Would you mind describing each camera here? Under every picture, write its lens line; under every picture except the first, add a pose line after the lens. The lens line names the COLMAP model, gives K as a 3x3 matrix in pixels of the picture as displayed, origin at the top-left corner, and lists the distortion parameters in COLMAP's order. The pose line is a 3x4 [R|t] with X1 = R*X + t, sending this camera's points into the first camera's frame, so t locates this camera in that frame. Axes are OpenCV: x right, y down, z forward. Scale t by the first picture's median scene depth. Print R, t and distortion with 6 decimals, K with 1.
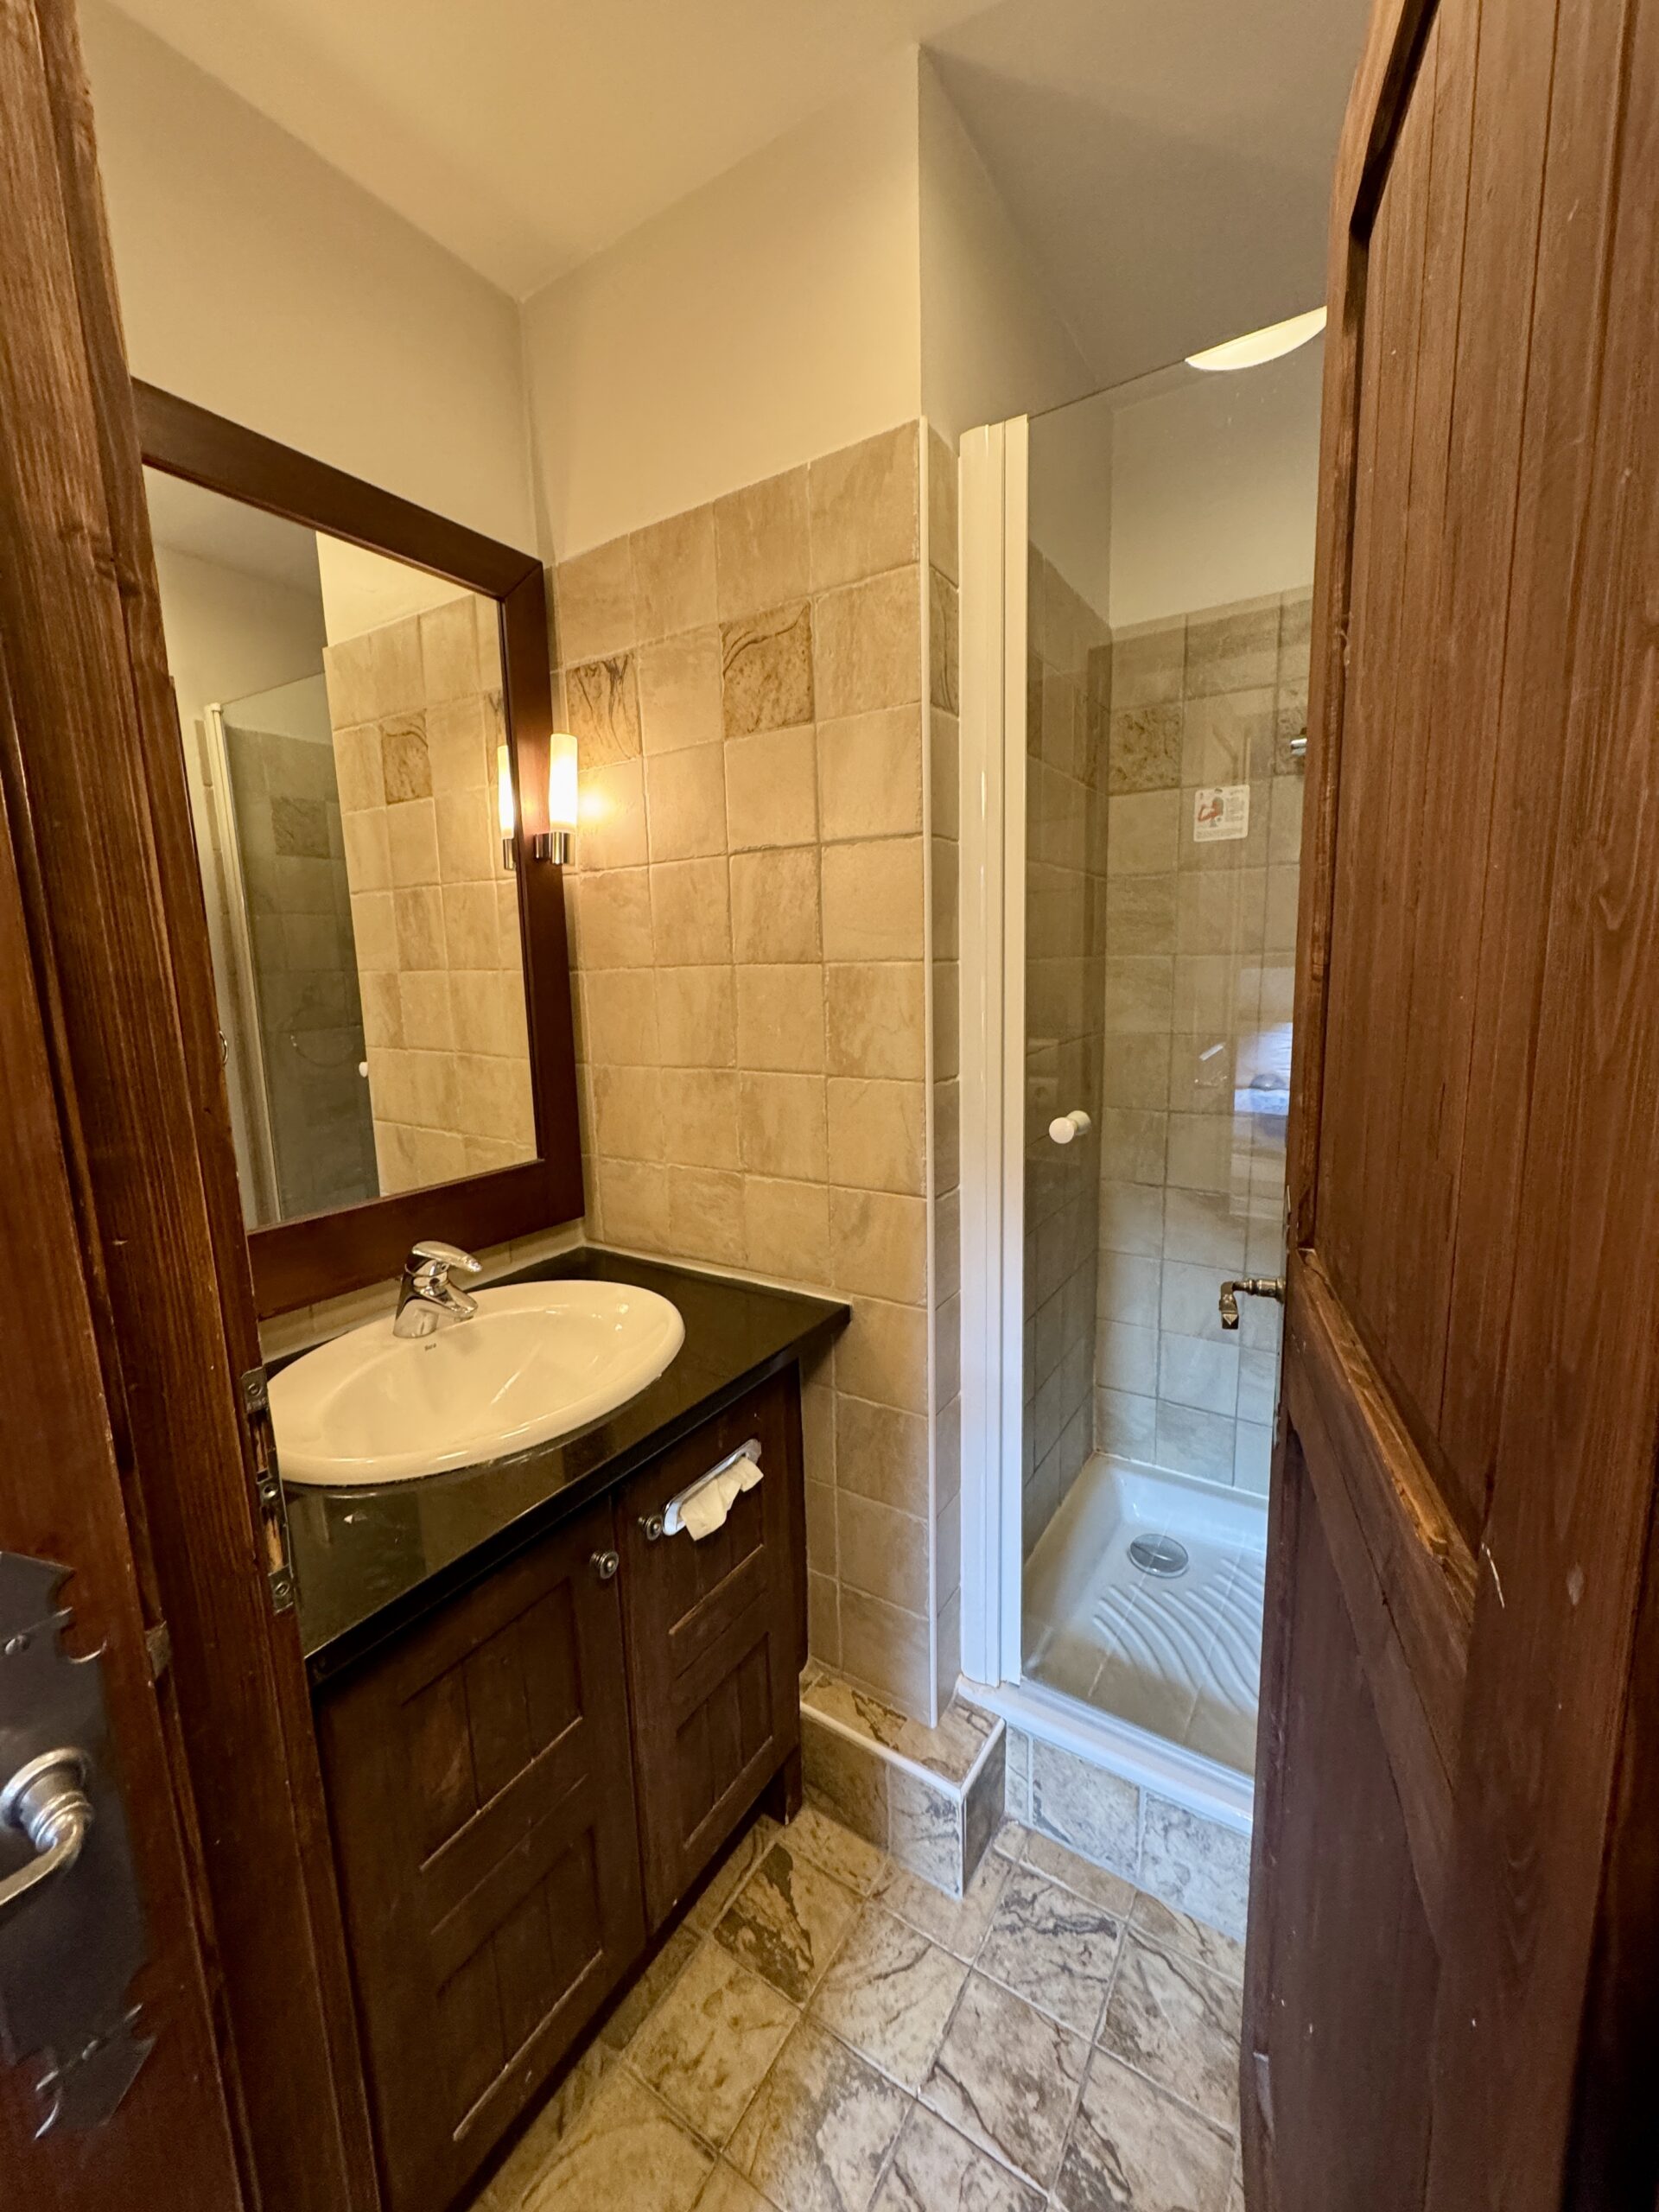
lens RADIAL K [[877.9, 0, 831.0], [0, 877.9, 1104.3], [0, 0, 1]] dist [-0.001475, 0.000175]
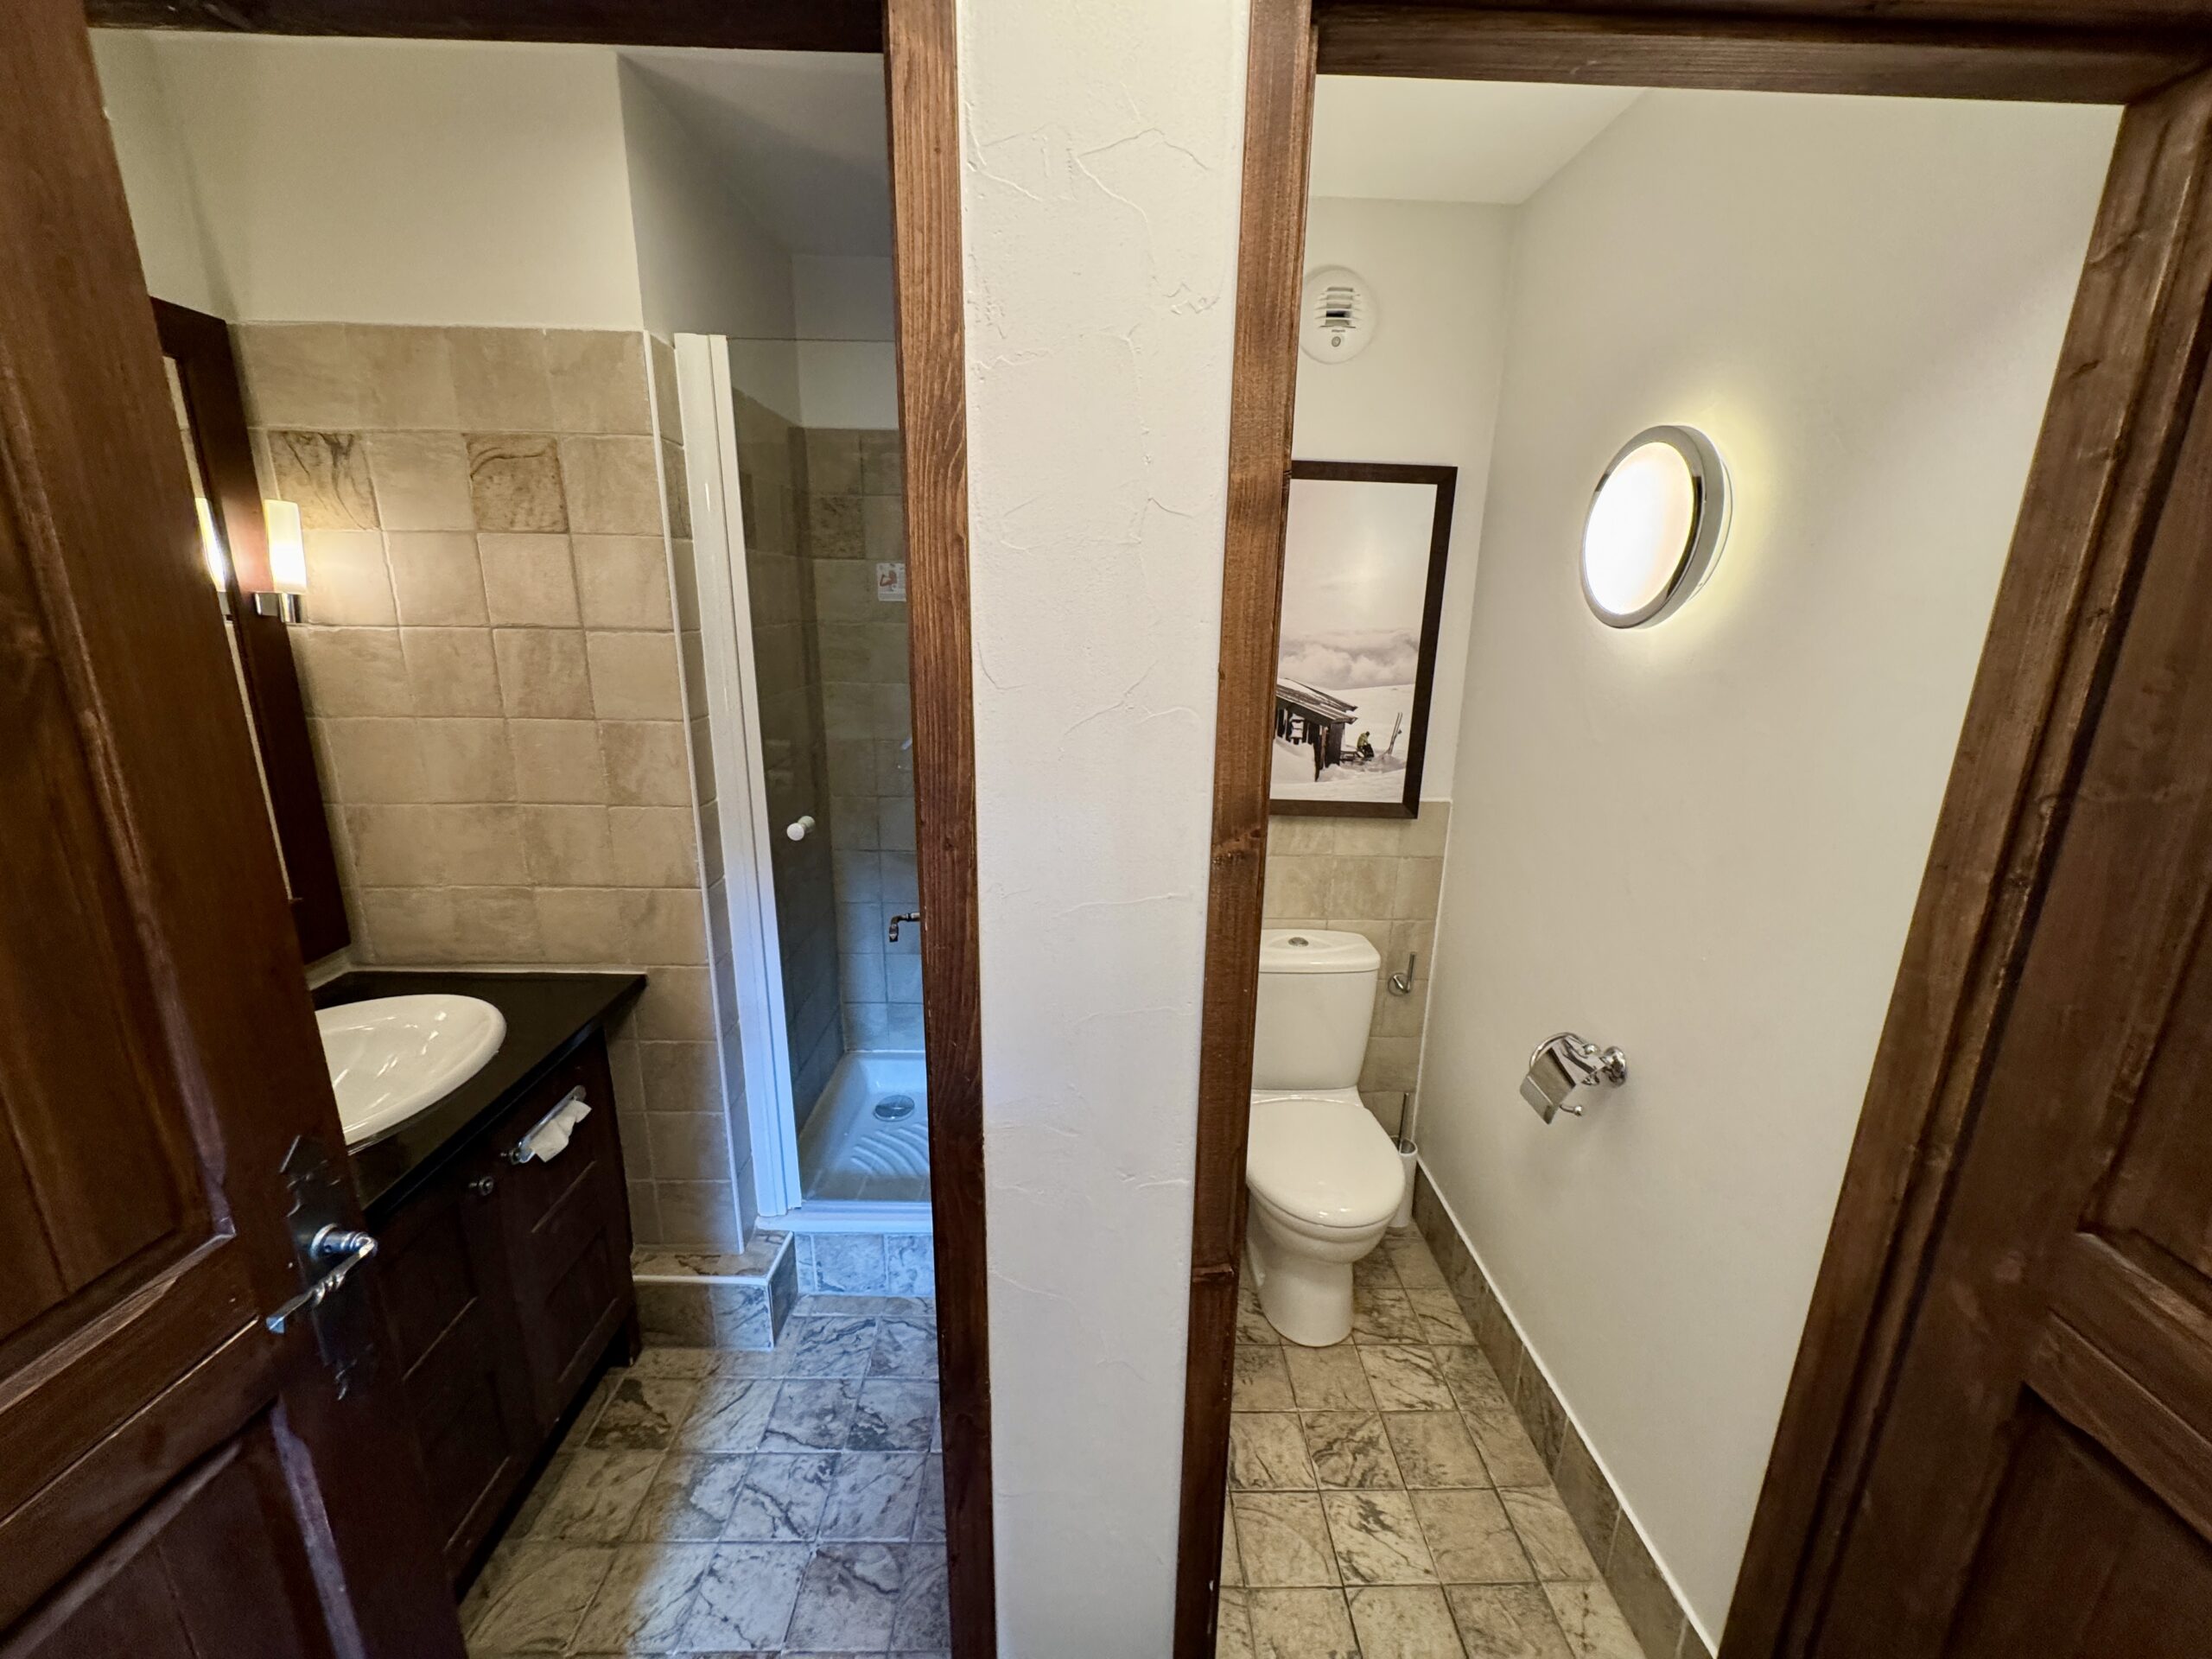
lens RADIAL K [[877.9, 0, 1109.1], [0, 877.9, 833.4], [0, 0, 1]] dist [-0.001475, 0.000175]
pose [[0.829254, -0.102024, 0.549481, -0.105120], [0.049230, 0.992709, 0.110025, -0.095971], [-0.556700, -0.064188, 0.828230, -0.482956]]
